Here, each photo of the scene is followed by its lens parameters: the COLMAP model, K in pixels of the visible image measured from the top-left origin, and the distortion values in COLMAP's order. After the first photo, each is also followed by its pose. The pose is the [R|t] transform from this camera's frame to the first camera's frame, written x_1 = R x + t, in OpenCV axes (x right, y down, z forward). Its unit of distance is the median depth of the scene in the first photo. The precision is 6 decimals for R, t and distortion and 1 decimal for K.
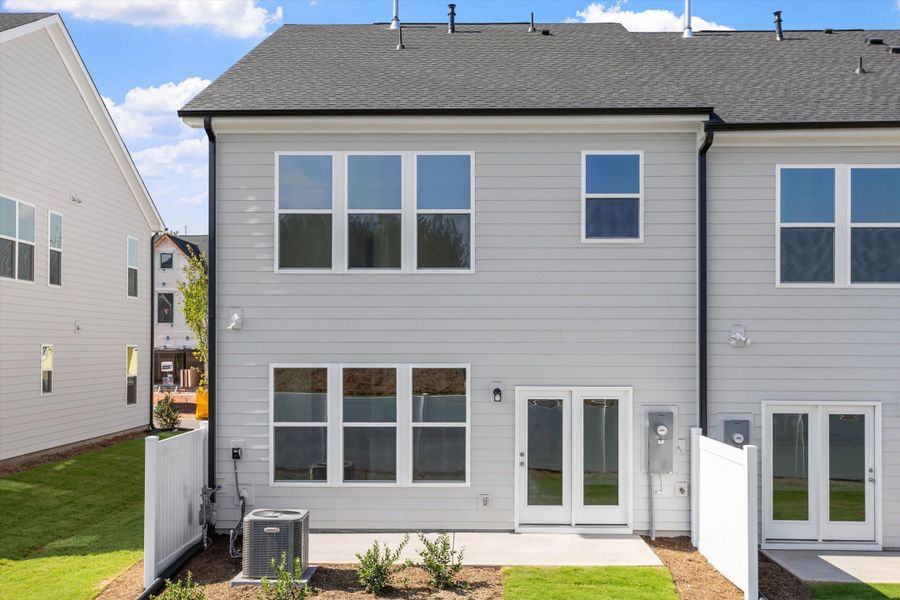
lens RADIAL K [[890.6, 0, 450.6], [0, 890.6, 327.2], [0, 0, 1]] dist [0.000075, 0.009106]
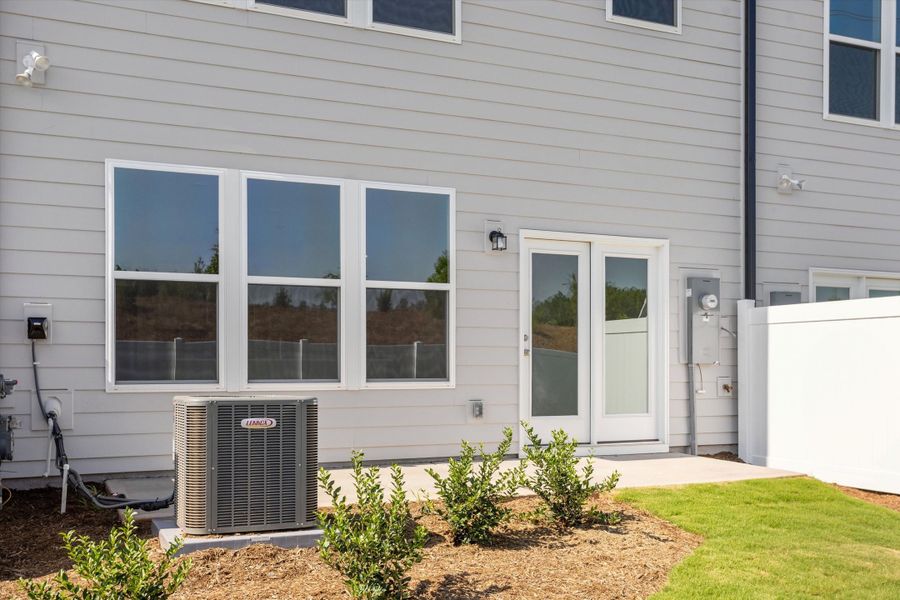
lens RADIAL K [[889.2, 0, 450.5], [0, 889.2, 356.9], [0, 0, 1]] dist [0.002739, 0.018287]
pose [[0.908398, 0.001127, 0.418106, -0.238636], [-0.007692, 0.999872, 0.014018, 0.149110], [-0.418037, -0.015950, 0.908290, 0.442098]]
